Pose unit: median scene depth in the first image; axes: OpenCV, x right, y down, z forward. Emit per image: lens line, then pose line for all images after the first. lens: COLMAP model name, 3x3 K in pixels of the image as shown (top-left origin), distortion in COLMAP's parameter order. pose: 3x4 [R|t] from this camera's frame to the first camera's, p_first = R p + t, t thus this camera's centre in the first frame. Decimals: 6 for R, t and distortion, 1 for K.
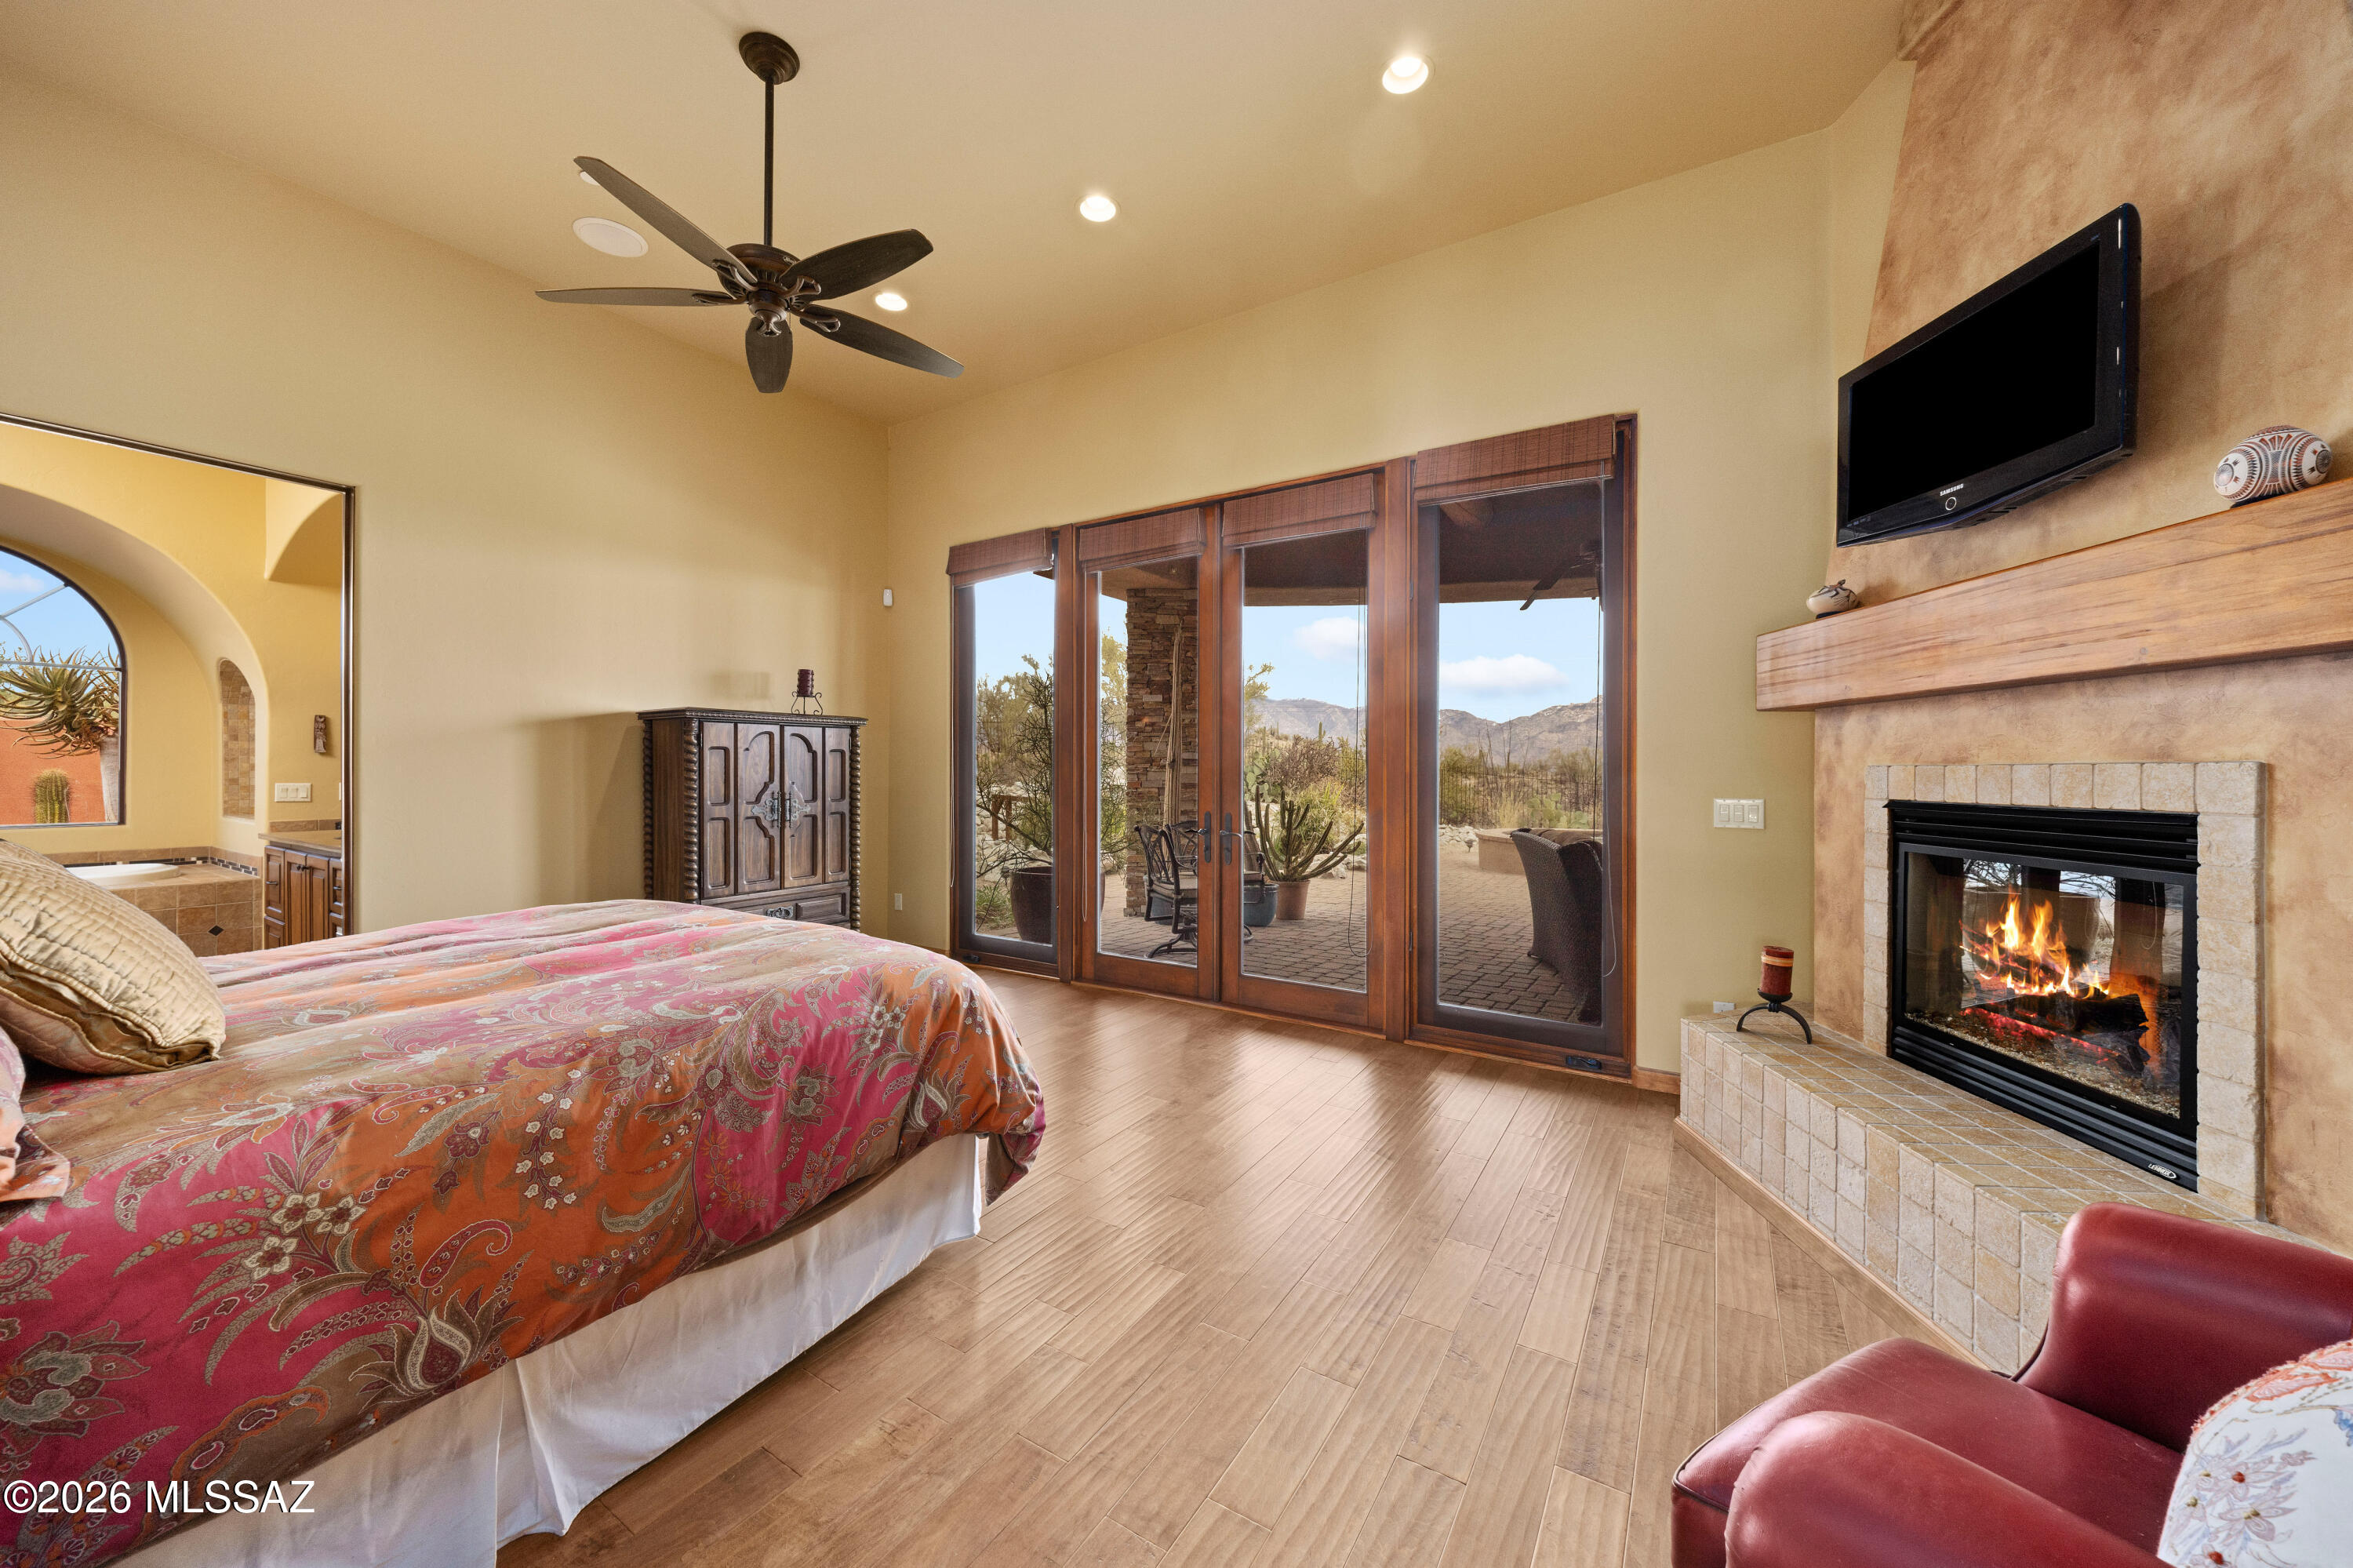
lens RADIAL K [[861.8, 0, 1175.8], [0, 861.8, 772.5], [0, 0, 1]] dist [-0.000105, 0.000004]
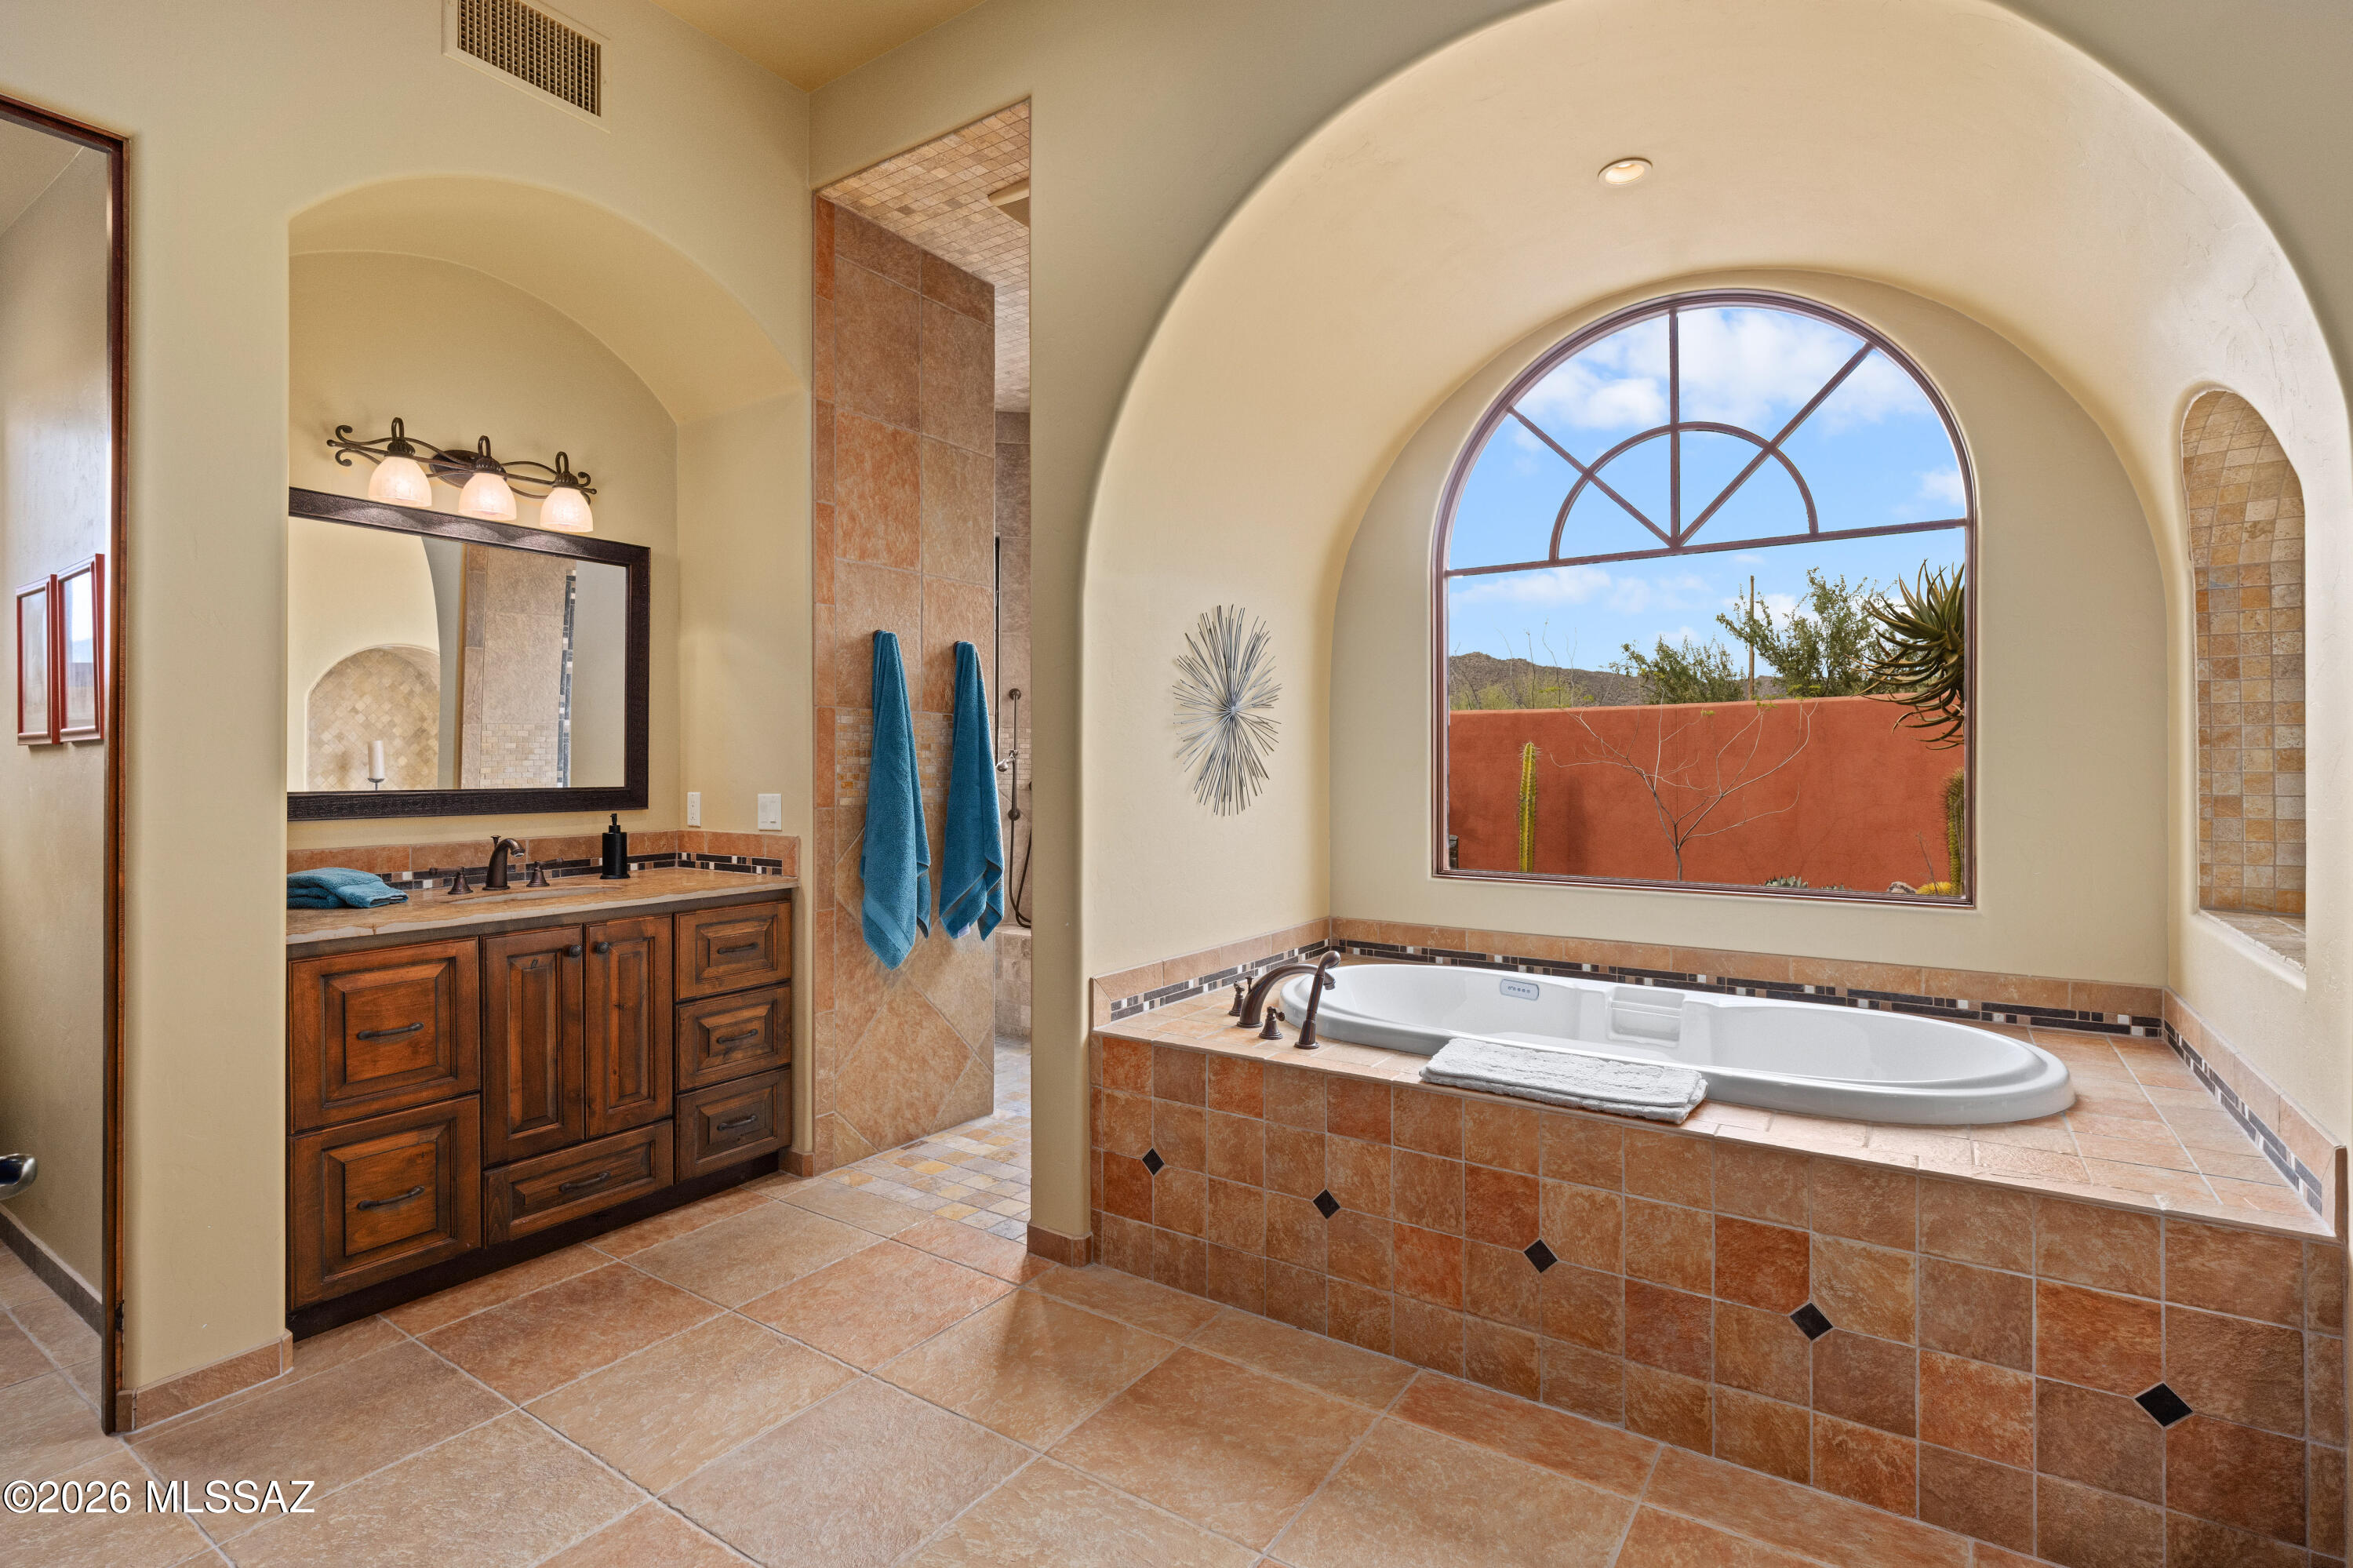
lens RADIAL K [[1123.4, 0, 1171.8], [0, 1123.4, 762.1], [0, 0, 1]] dist [0.000420, -0.000081]
pose [[-0.013275, -0.006094, -0.999893, -0.670892], [-0.001268, 0.999981, -0.006078, -0.002947], [0.999911, 0.001187, -0.013282, 0.614064]]
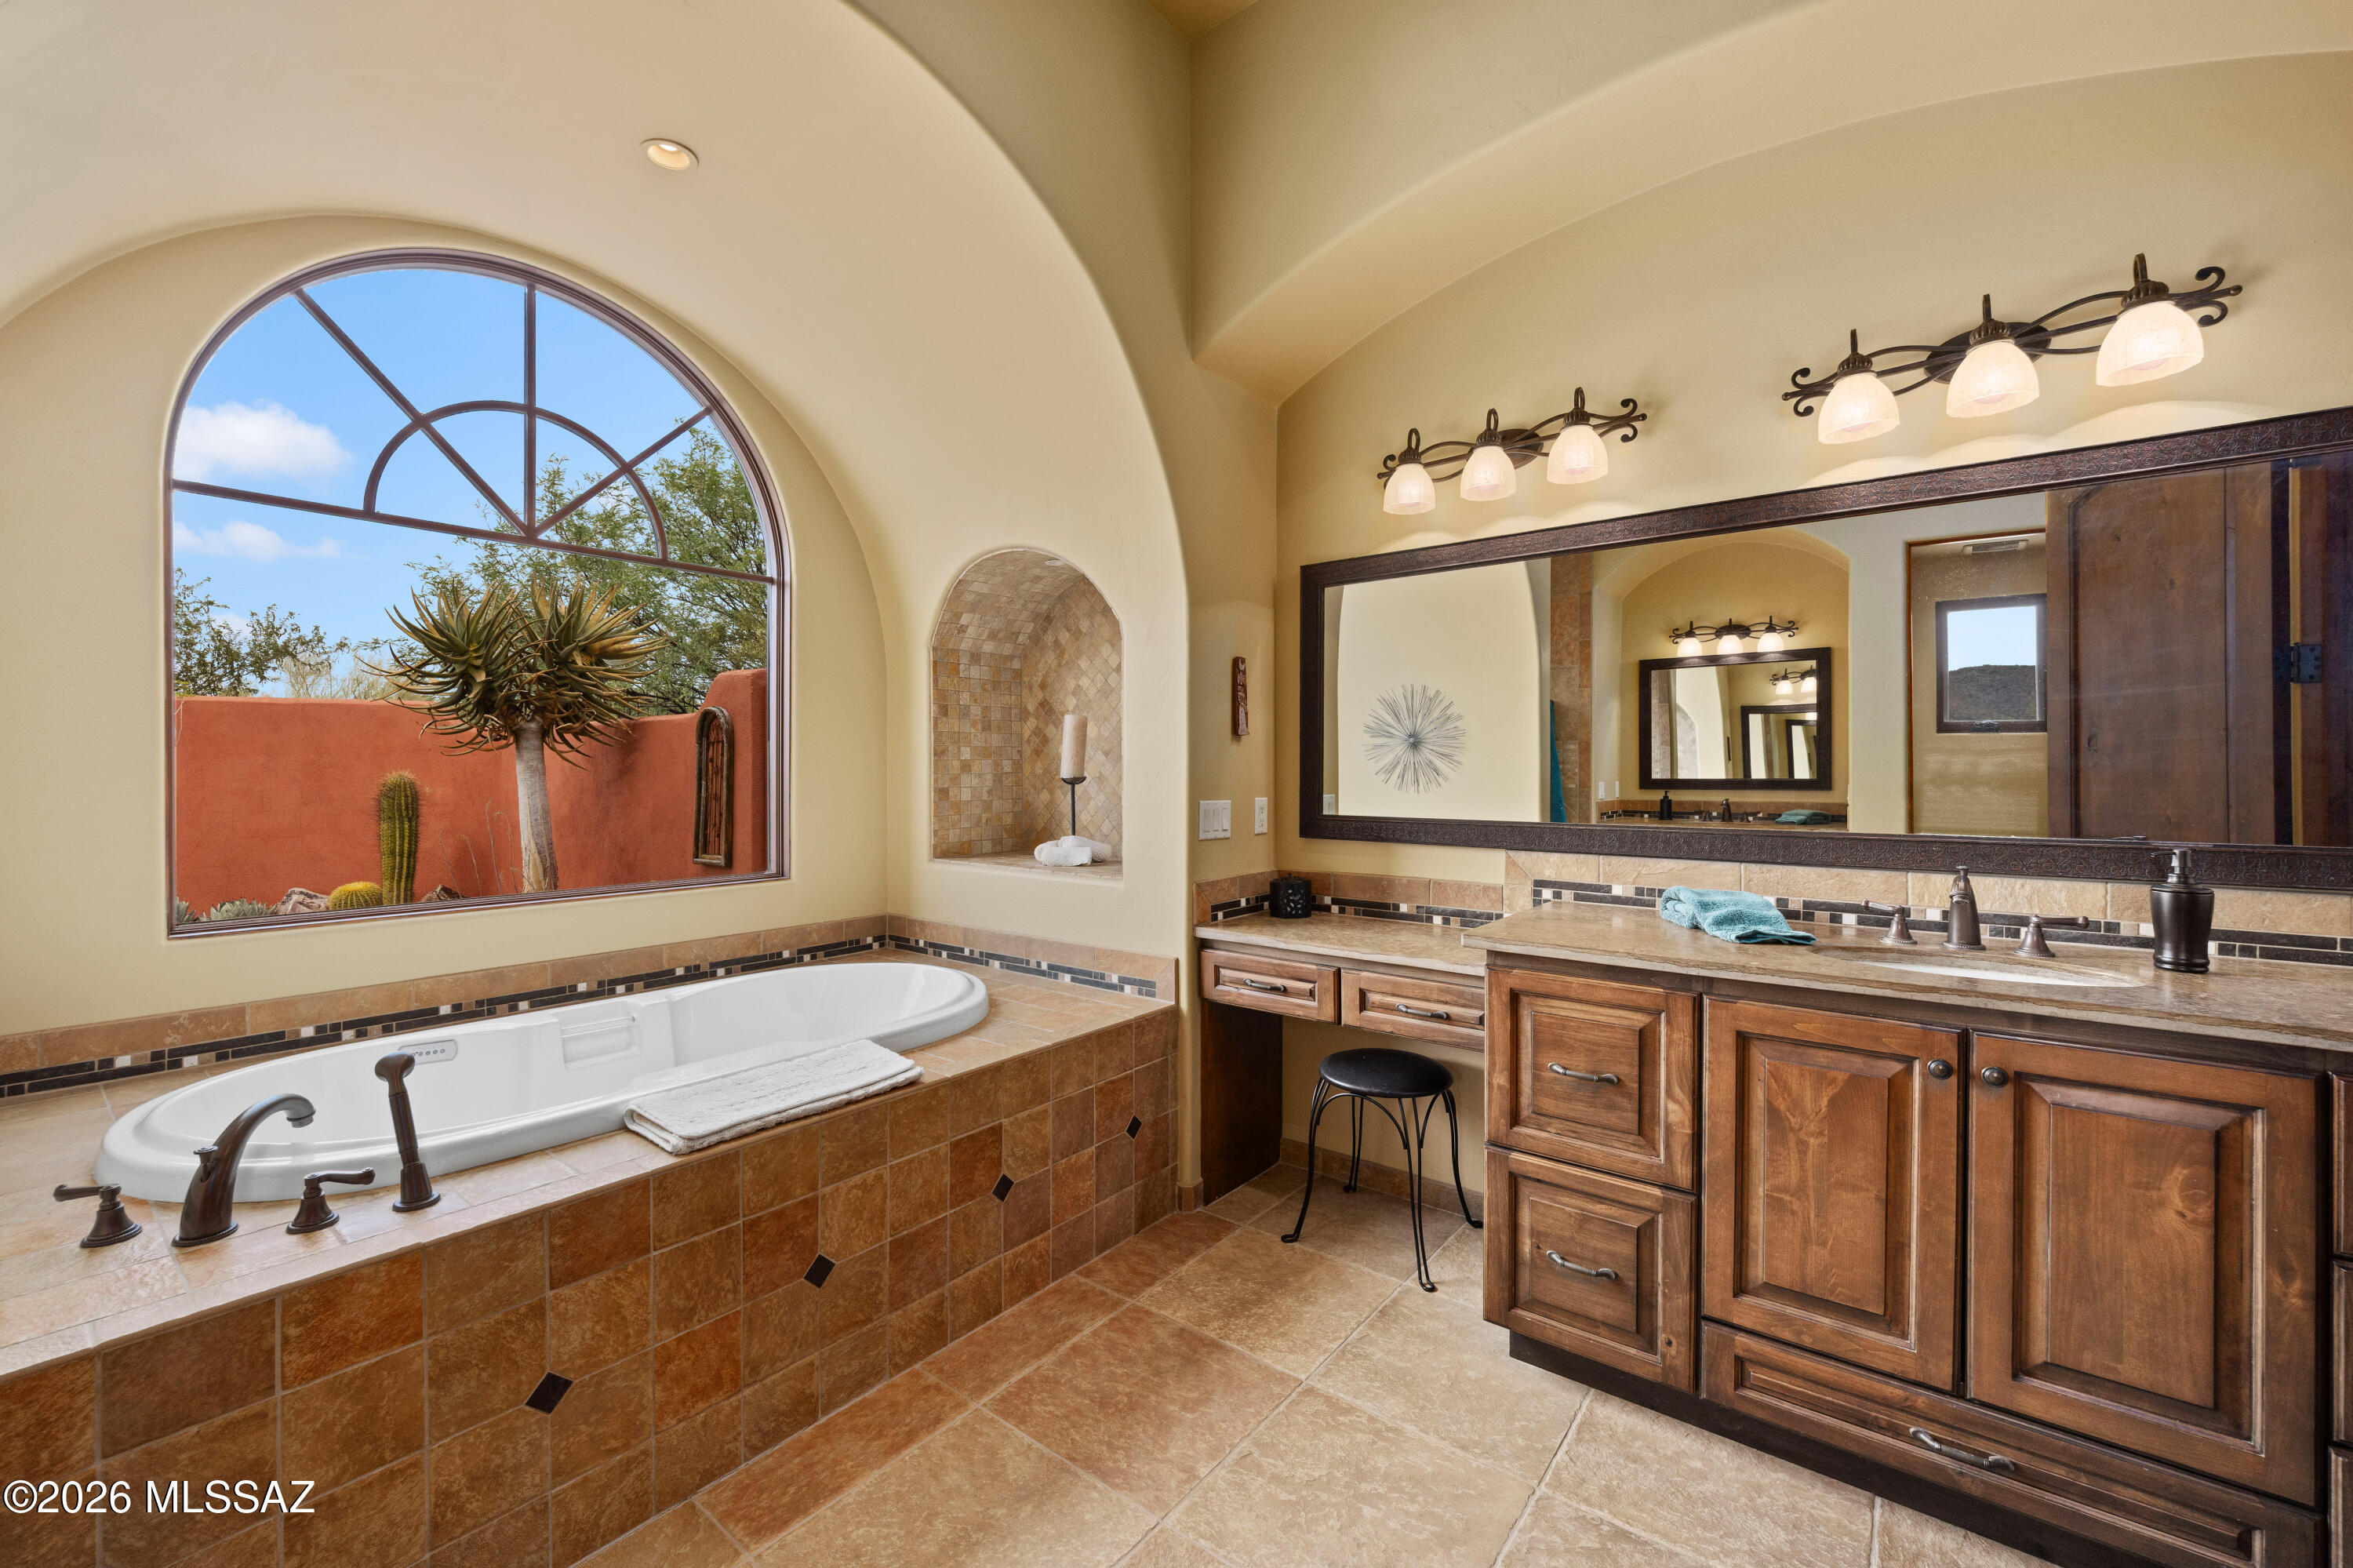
lens RADIAL K [[950.7, 0, 1171.3], [0, 950.7, 774.6], [0, 0, 1]] dist [-0.004455, -0.000484]
pose [[0.995626, -0.004483, -0.093324, -0.903066], [0.004991, 0.999974, 0.005209, -0.003907], [0.093298, -0.005652, 0.995622, 0.435873]]
